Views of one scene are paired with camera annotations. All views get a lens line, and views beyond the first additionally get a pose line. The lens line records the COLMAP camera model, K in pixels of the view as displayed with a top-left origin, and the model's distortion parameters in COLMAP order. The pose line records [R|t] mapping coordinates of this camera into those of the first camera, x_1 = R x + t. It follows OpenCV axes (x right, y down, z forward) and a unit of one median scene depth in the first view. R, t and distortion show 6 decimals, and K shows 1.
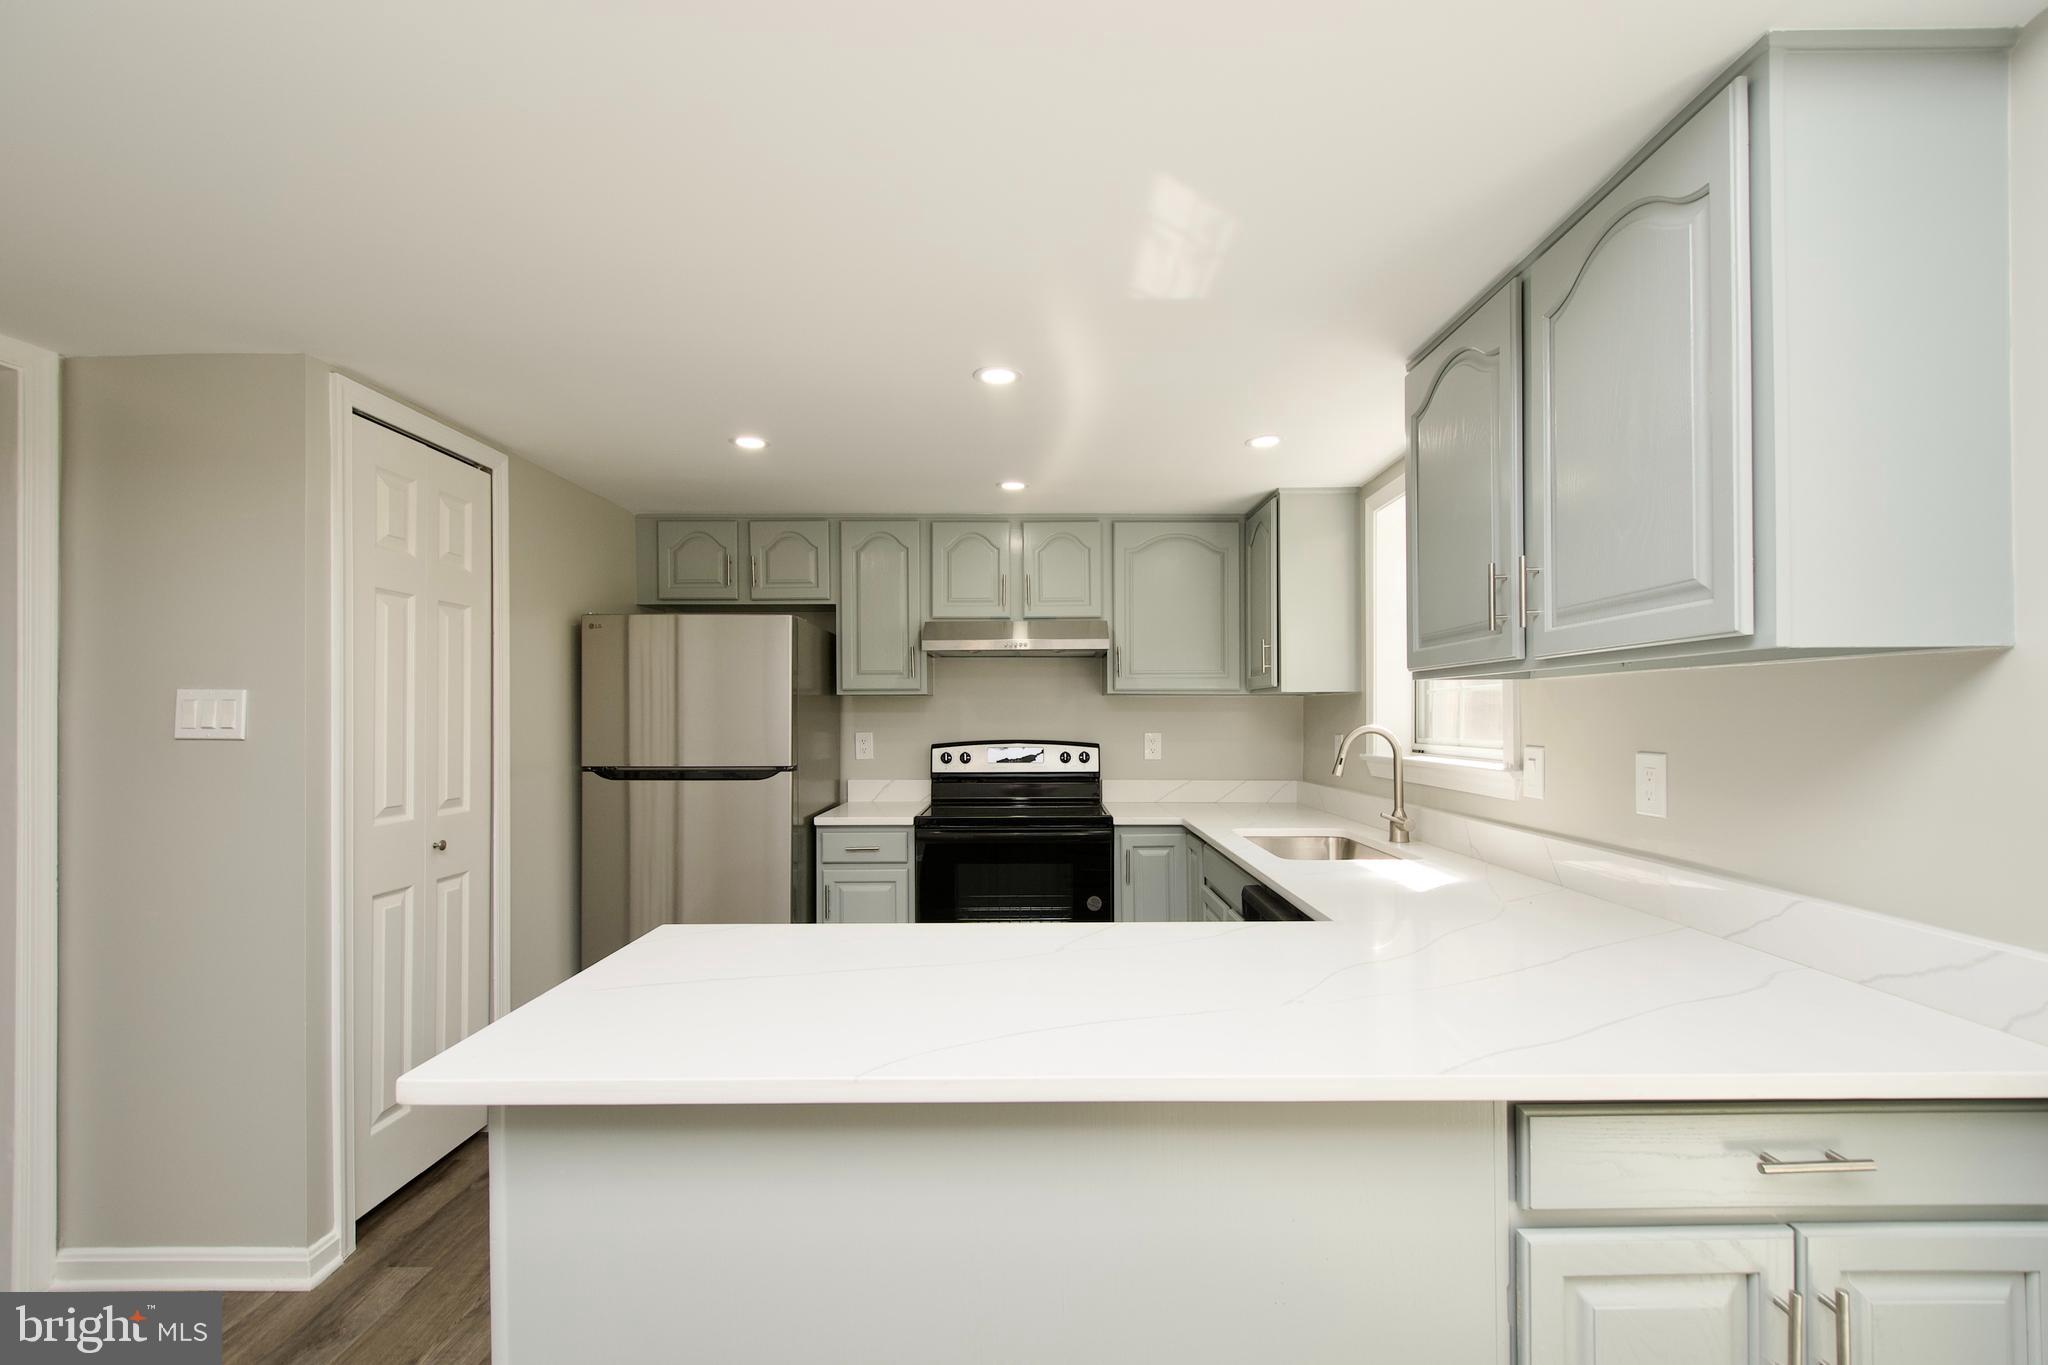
lens RADIAL K [[898.8, 0, 1038.4], [0, 898.8, 712.2], [0, 0, 1]] dist [0.008903, -0.006186]
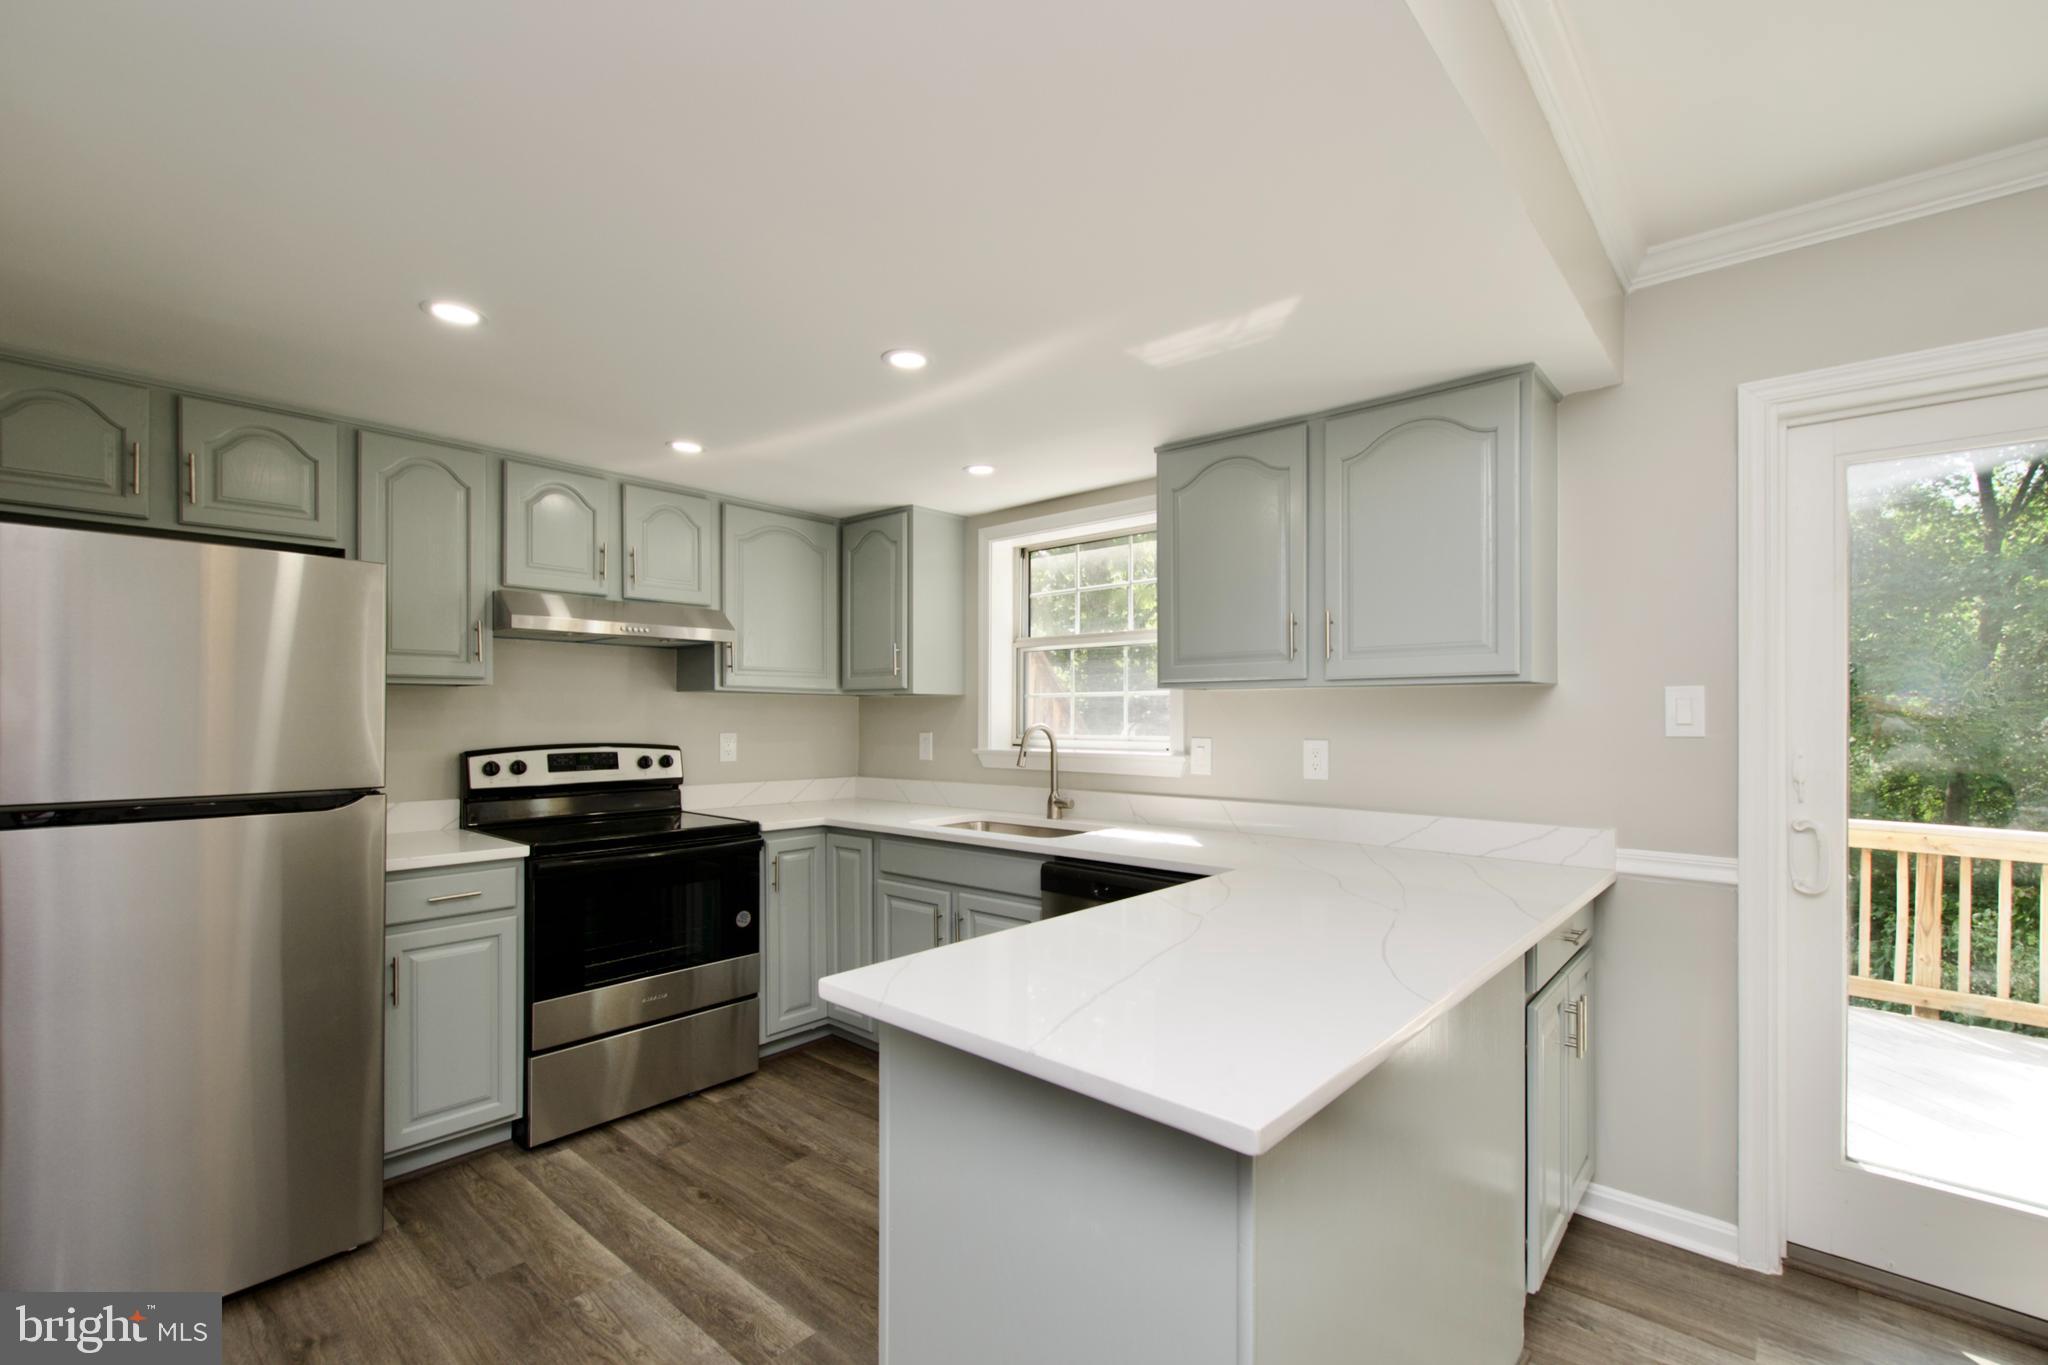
lens RADIAL K [[898.8, 0, 1038.4], [0, 898.8, 712.2], [0, 0, 1]] dist [0.008903, -0.006186]
pose [[0.656100, 0.005597, 0.754654, -0.397741], [-0.006155, 0.999979, -0.002065, 0.001570], [-0.754649, -0.003290, 0.656120, 0.155792]]
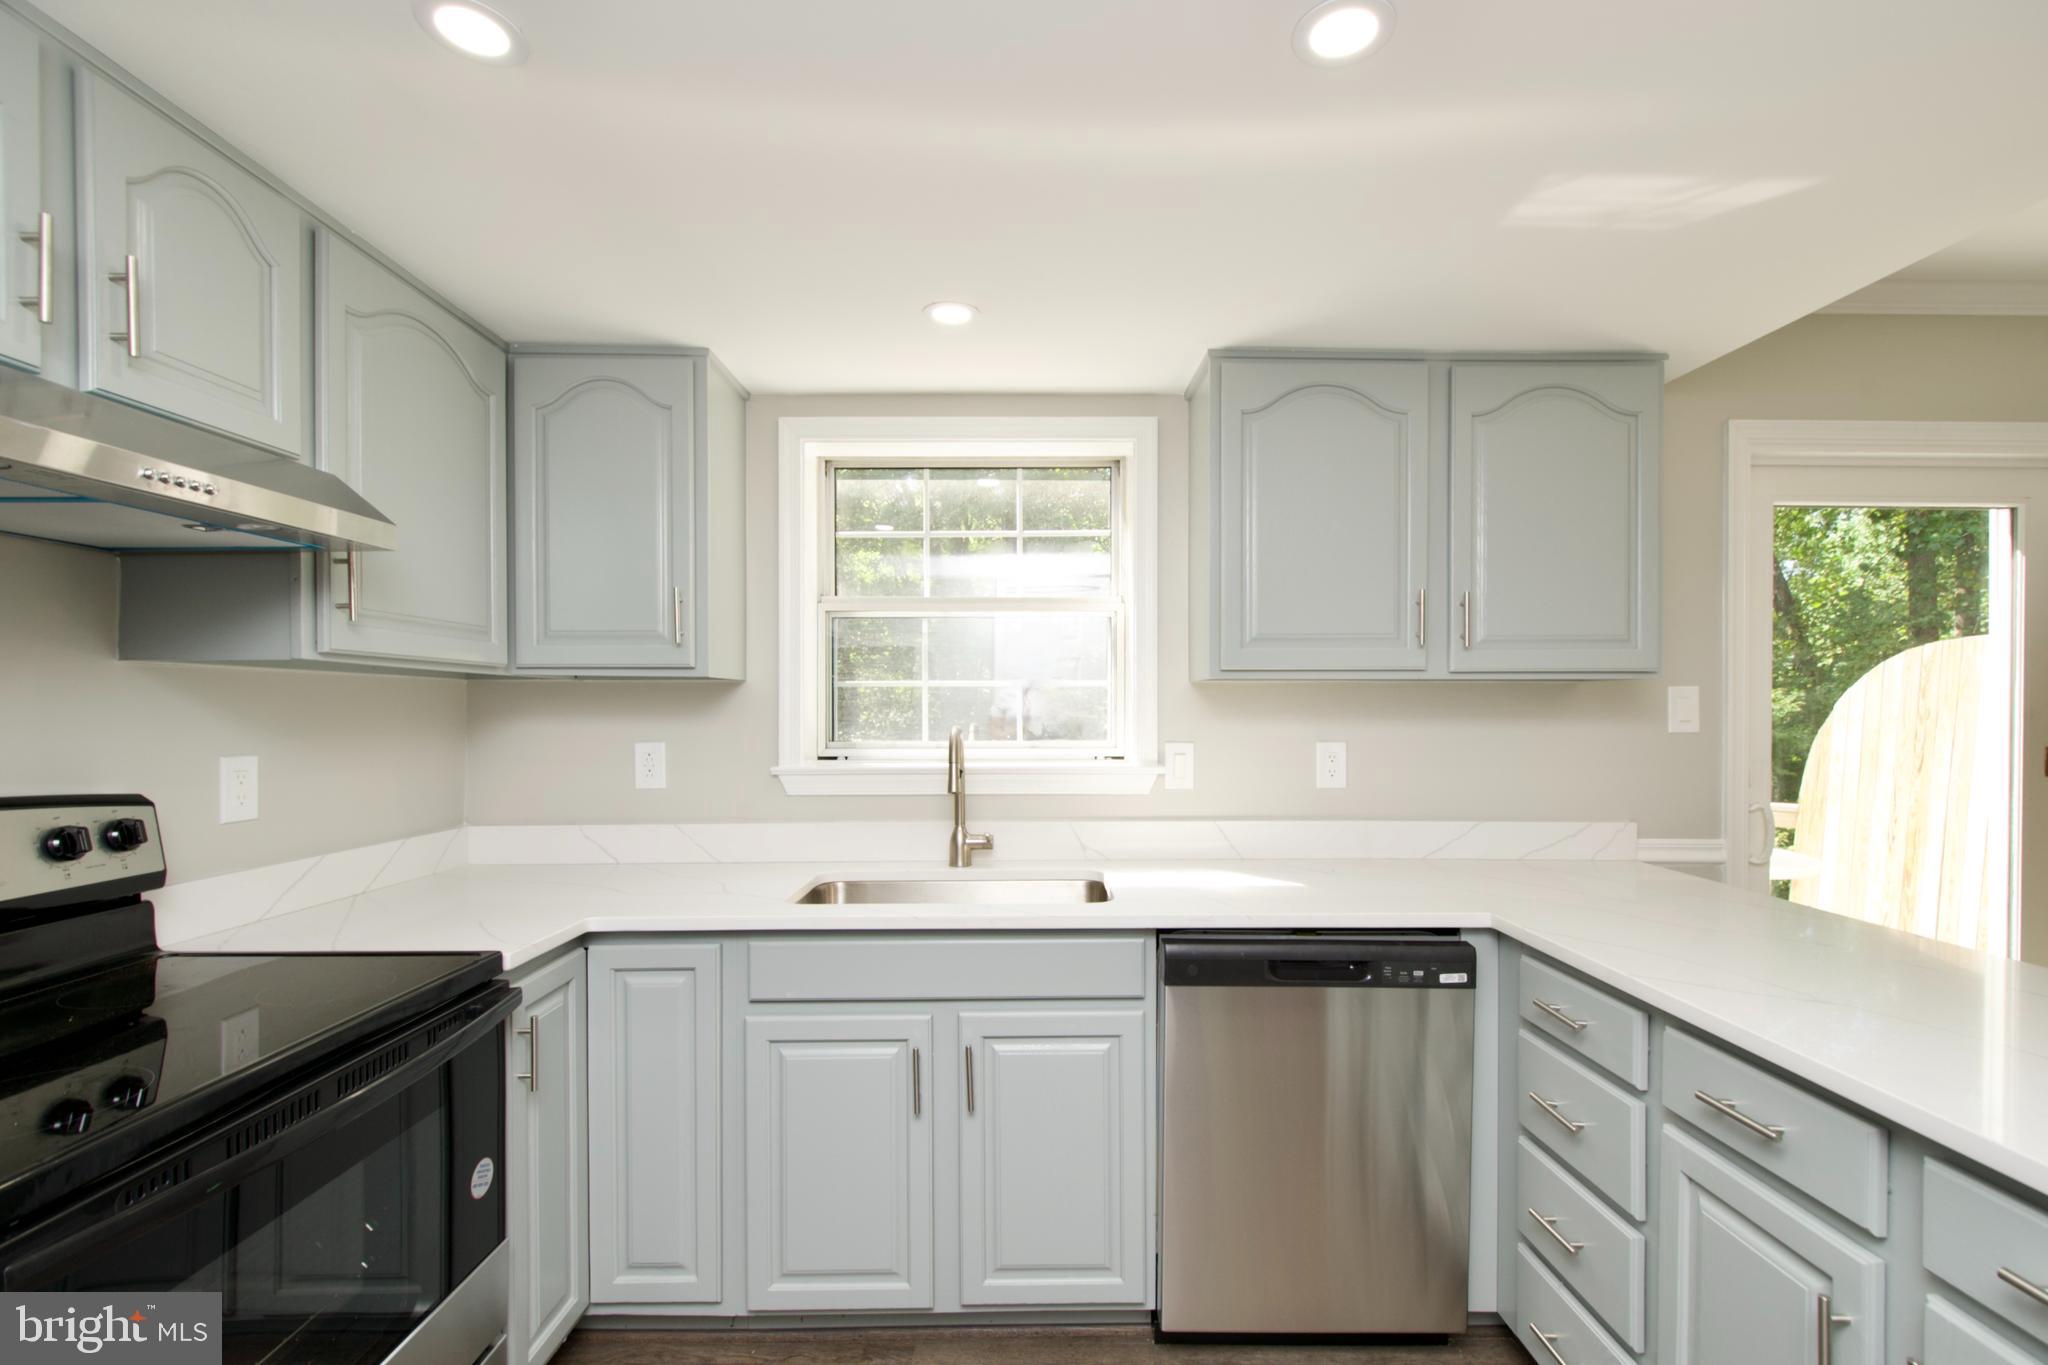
lens RADIAL K [[898.8, 0, 1038.4], [0, 898.8, 712.2], [0, 0, 1]] dist [0.008903, -0.006186]
pose [[-0.010239, -0.003274, 0.999942, -0.318192], [-0.005267, 0.999981, 0.003220, -0.000500], [-0.999934, -0.005234, -0.010256, 0.690017]]
